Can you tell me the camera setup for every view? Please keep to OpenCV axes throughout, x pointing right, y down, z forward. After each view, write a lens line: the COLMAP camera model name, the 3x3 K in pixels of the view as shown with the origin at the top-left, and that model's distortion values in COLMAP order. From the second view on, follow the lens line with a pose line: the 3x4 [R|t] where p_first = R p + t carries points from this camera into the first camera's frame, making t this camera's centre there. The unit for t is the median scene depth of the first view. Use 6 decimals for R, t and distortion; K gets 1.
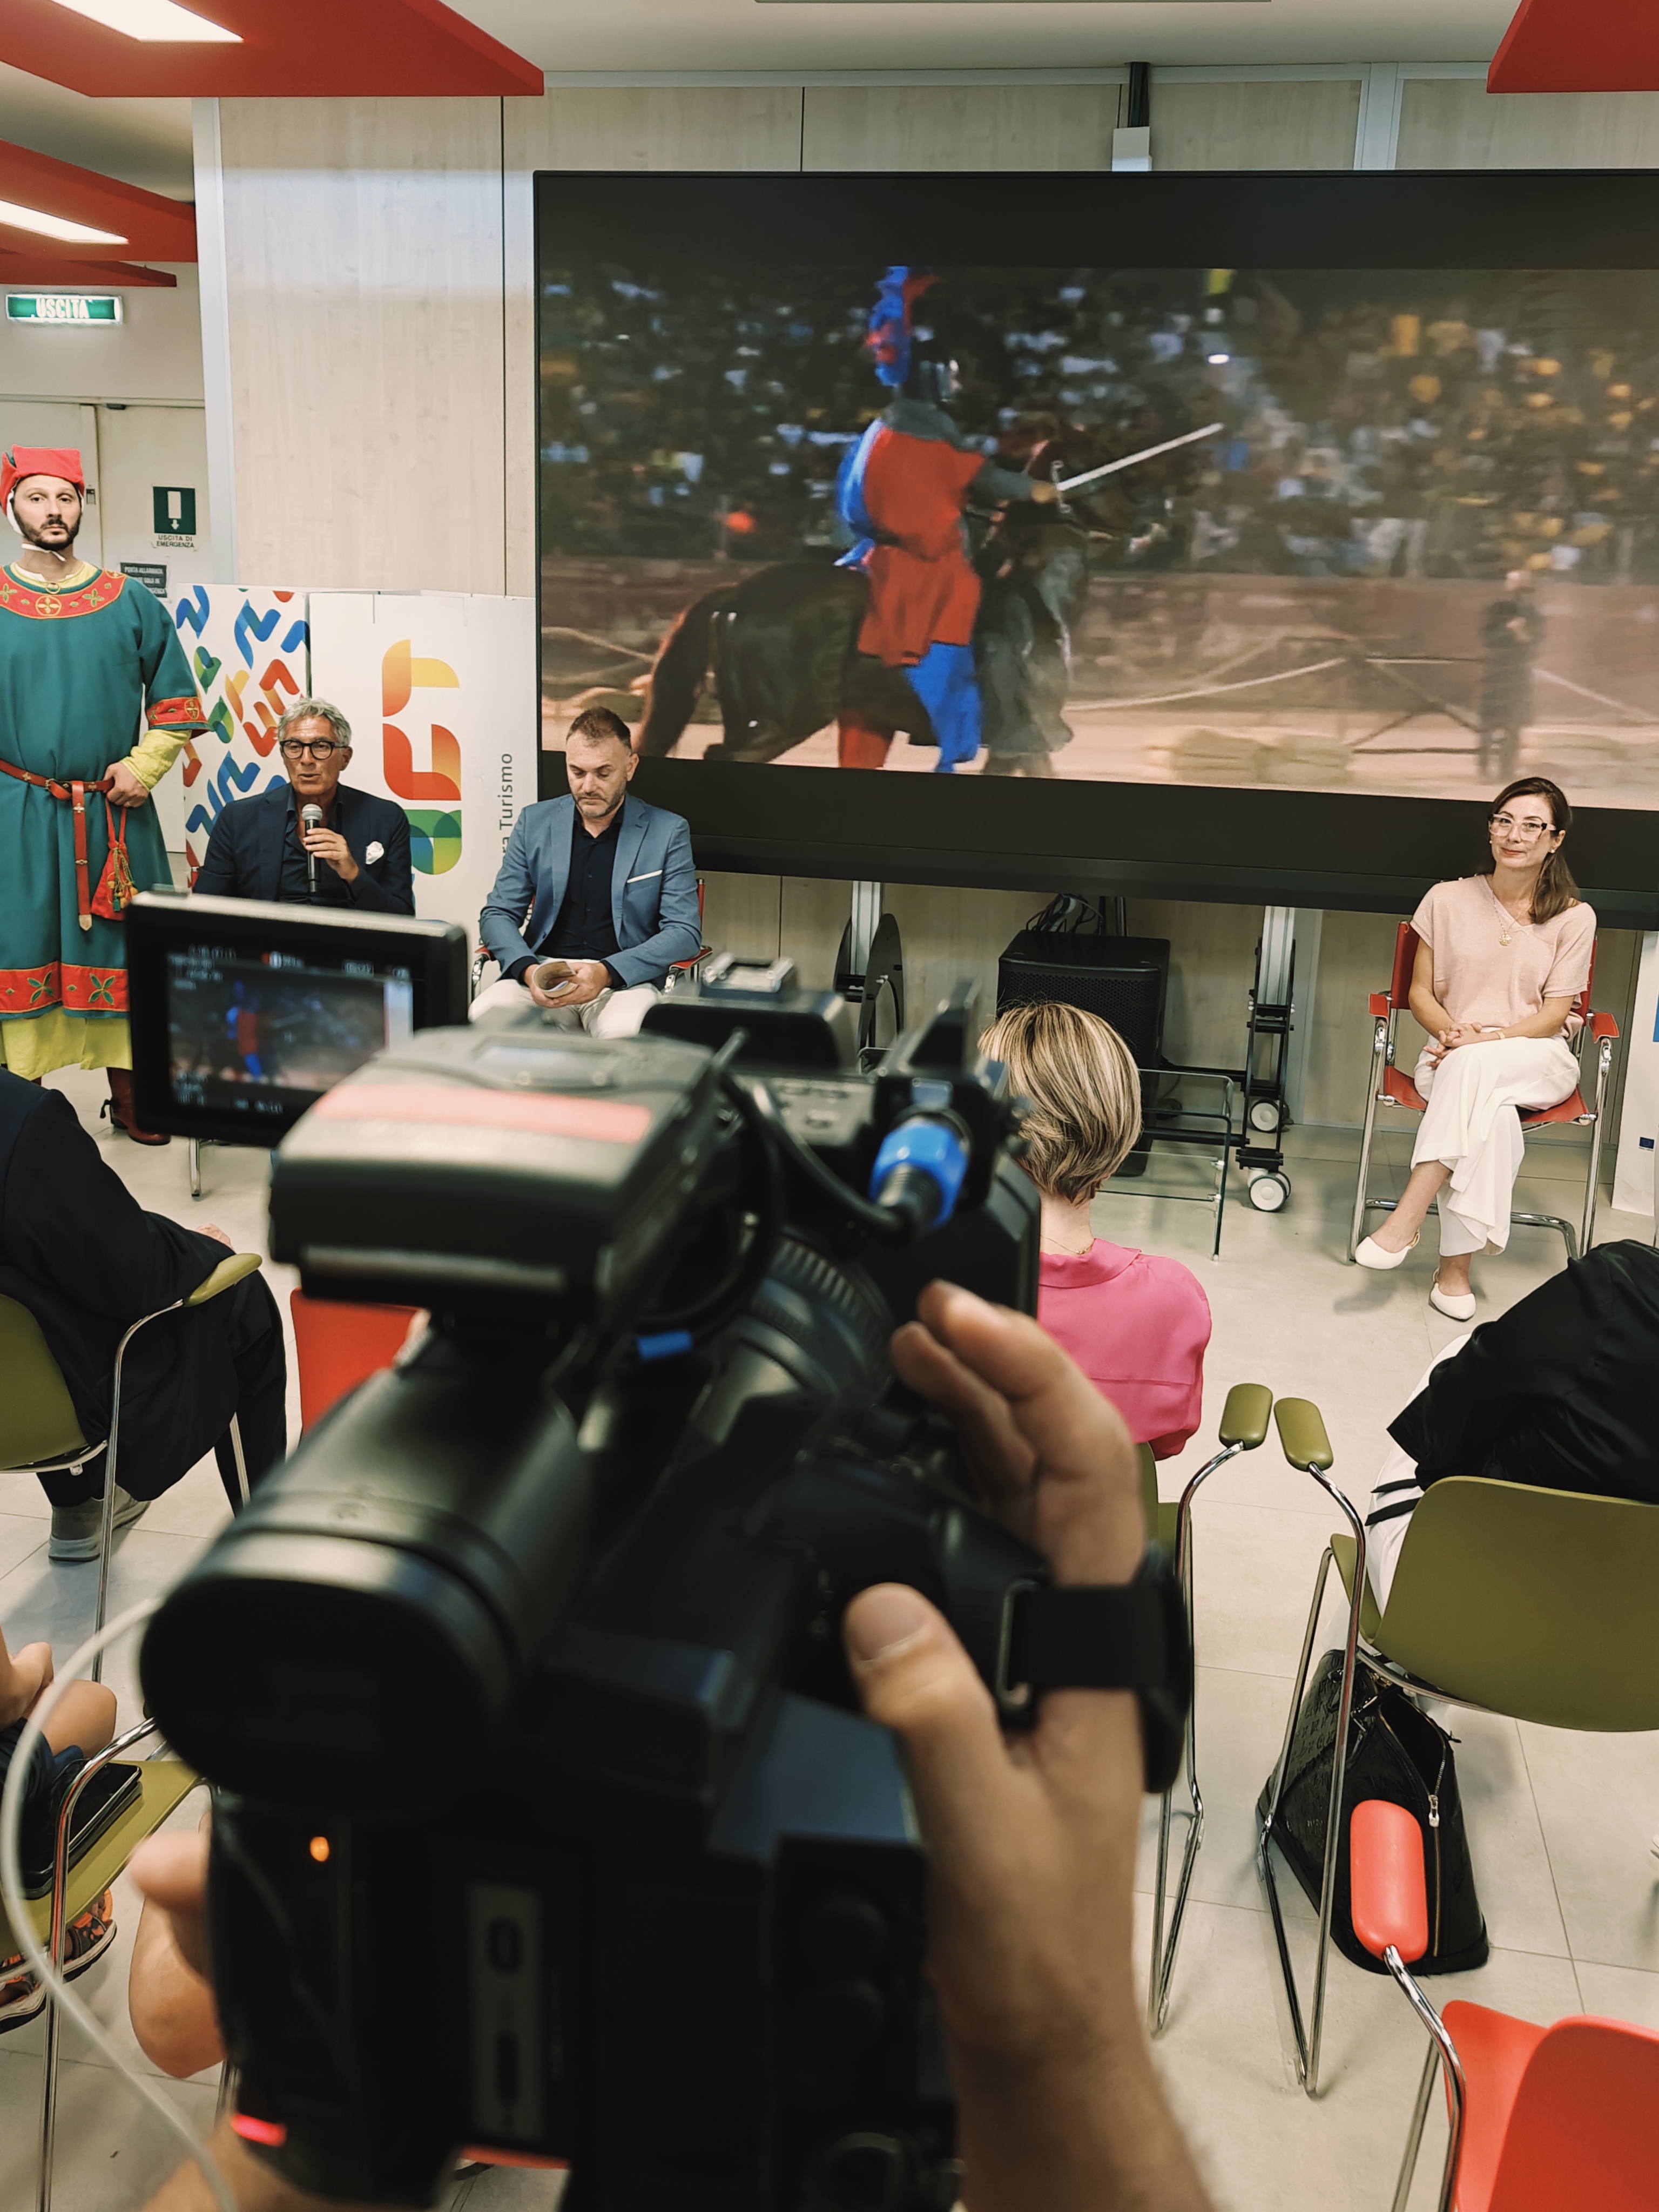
lens RADIAL K [[2035.7, 0, 829.5], [0, 2035.7, 1106.0], [0, 0, 1]] dist [-0.081207, 0.232676]
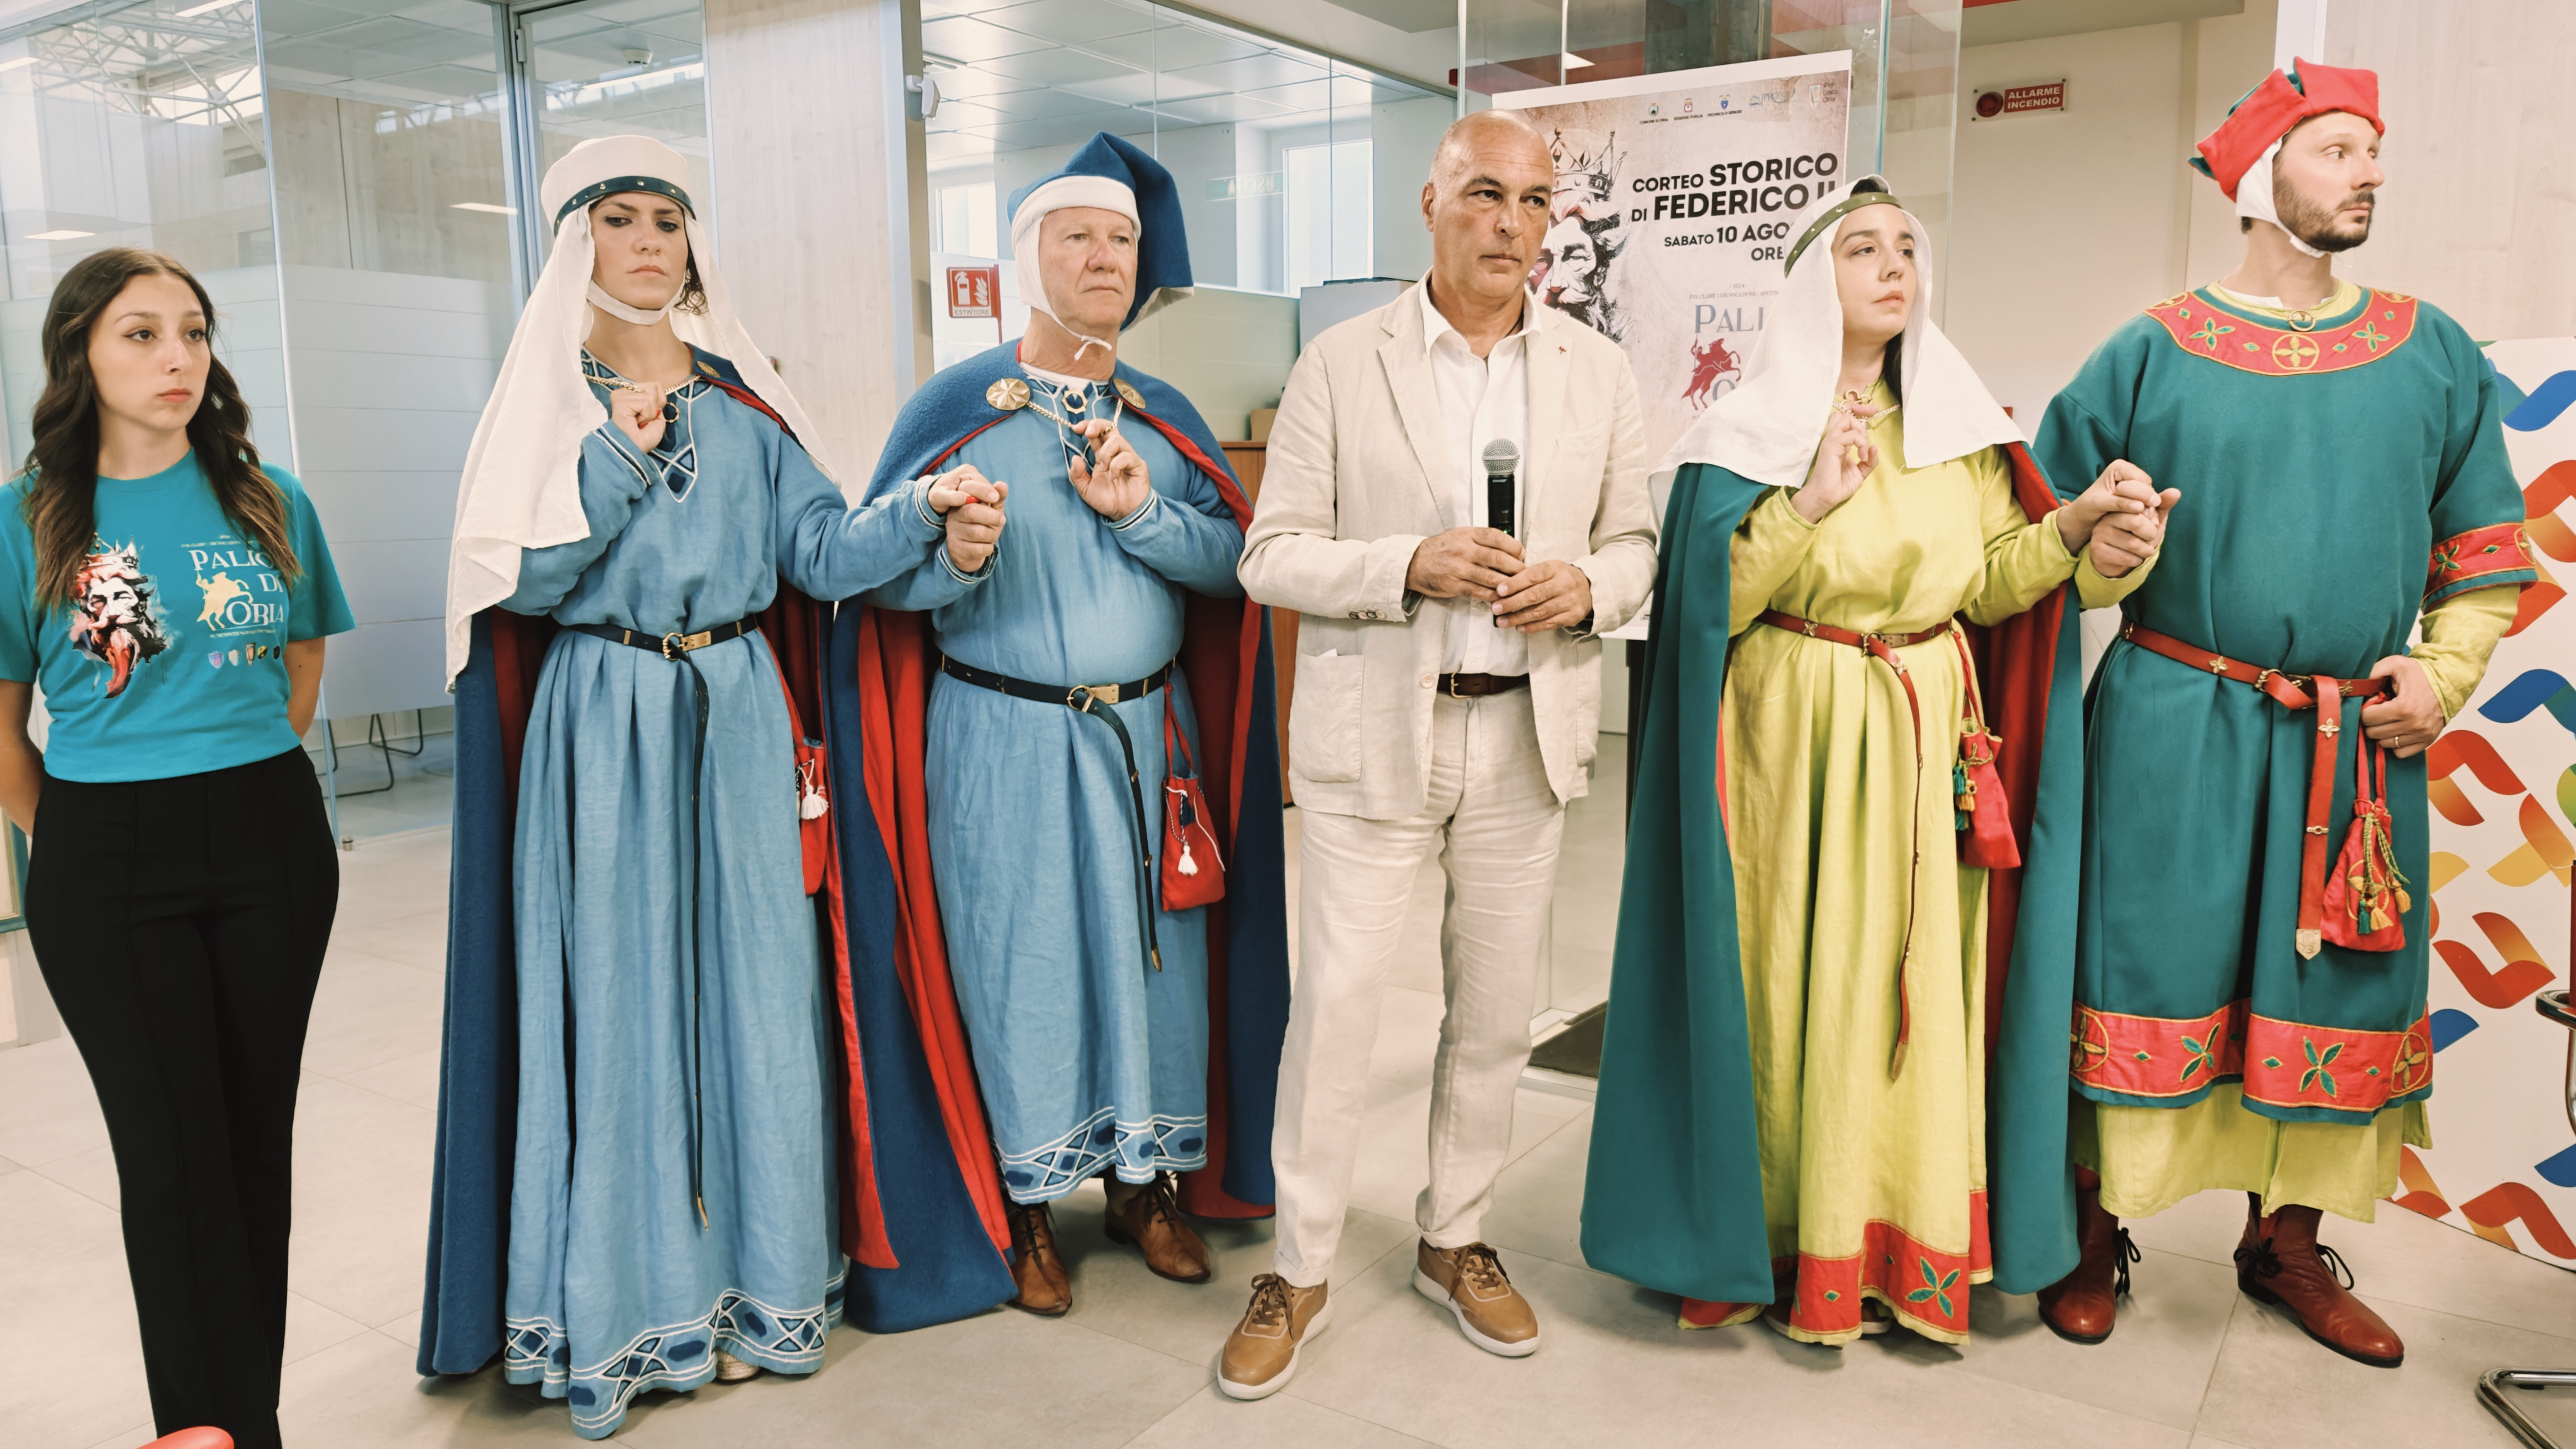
lens RADIAL K [[1795.2, 0, 1288.0], [0, 1795.2, 724.5], [0, 0, 1]] dist [0.031009, -0.054767]
pose [[0.921756, 0.017520, -0.387374, -0.396285], [-0.061449, 0.992956, -0.101307, -0.075540], [0.382870, 0.117184, 0.916340, 0.420917]]
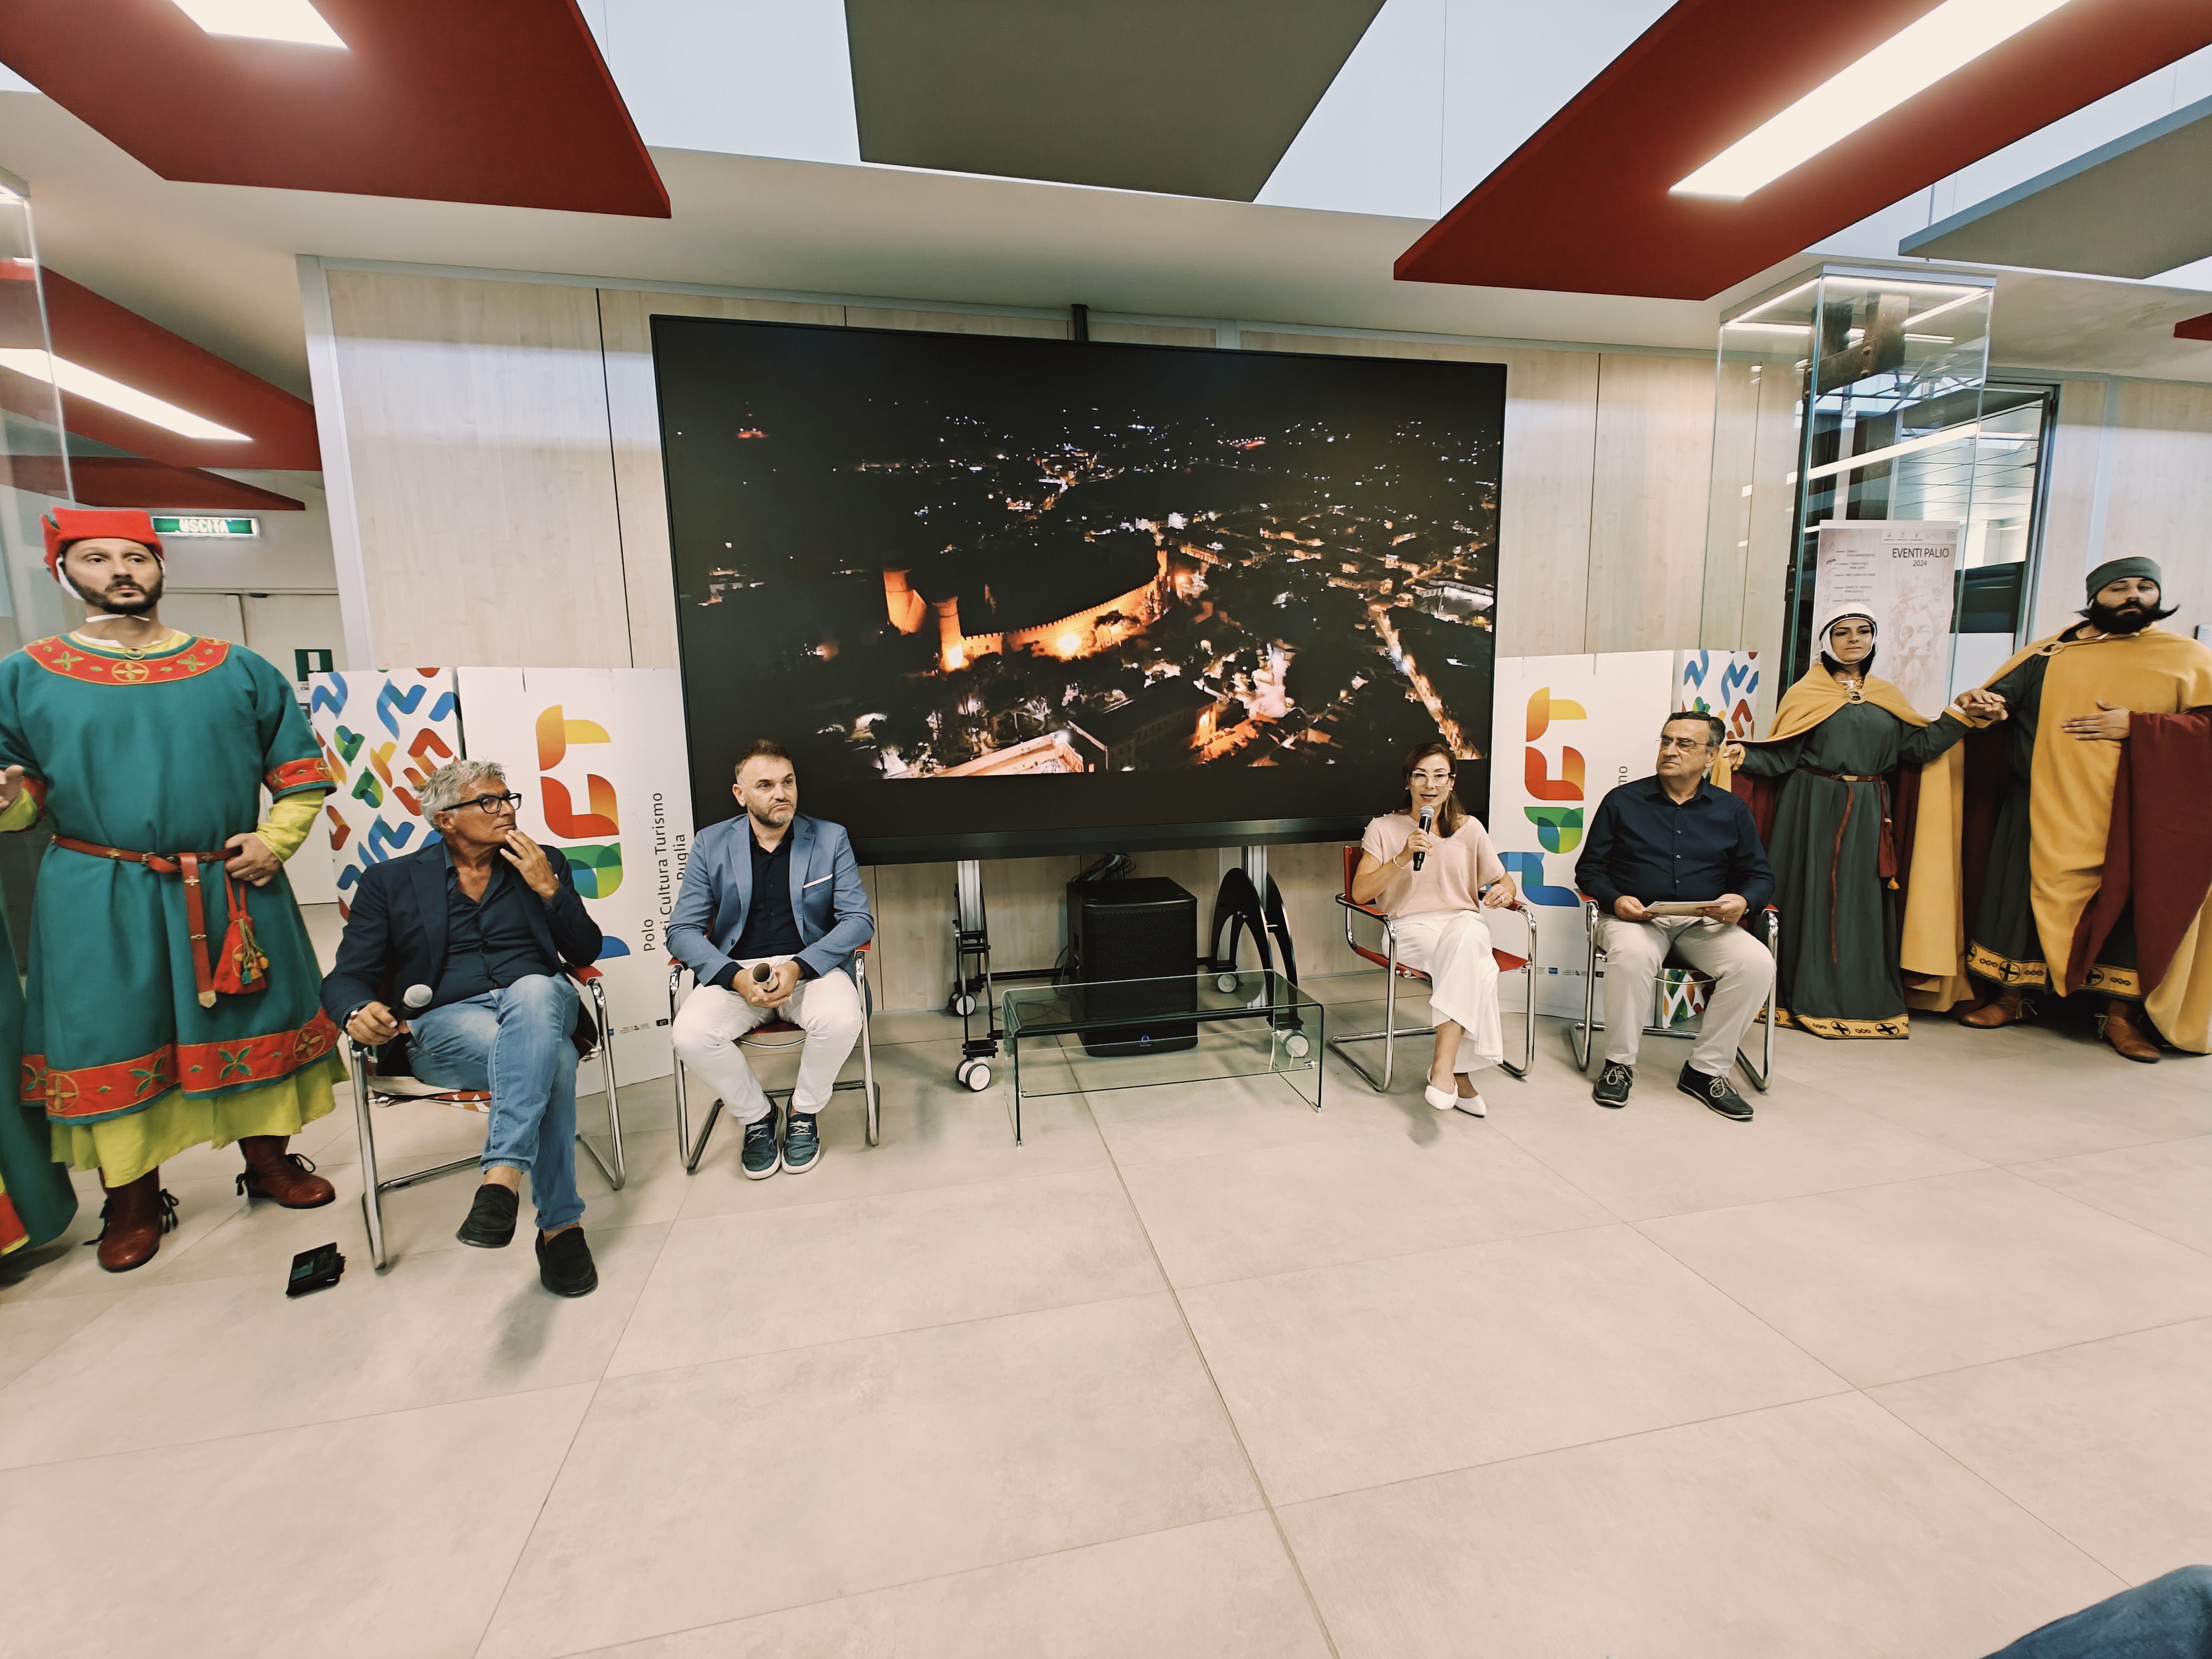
lens RADIAL K [[936.4, 0, 1118.0], [0, 936.4, 837.5], [0, 0, 1]] dist [0.007997, 0.000560]
pose [[0.922156, -0.105437, 0.372170, -0.120580], [0.150323, 0.984192, -0.093645, -0.054550], [-0.356413, 0.142301, 0.923428, 0.392834]]
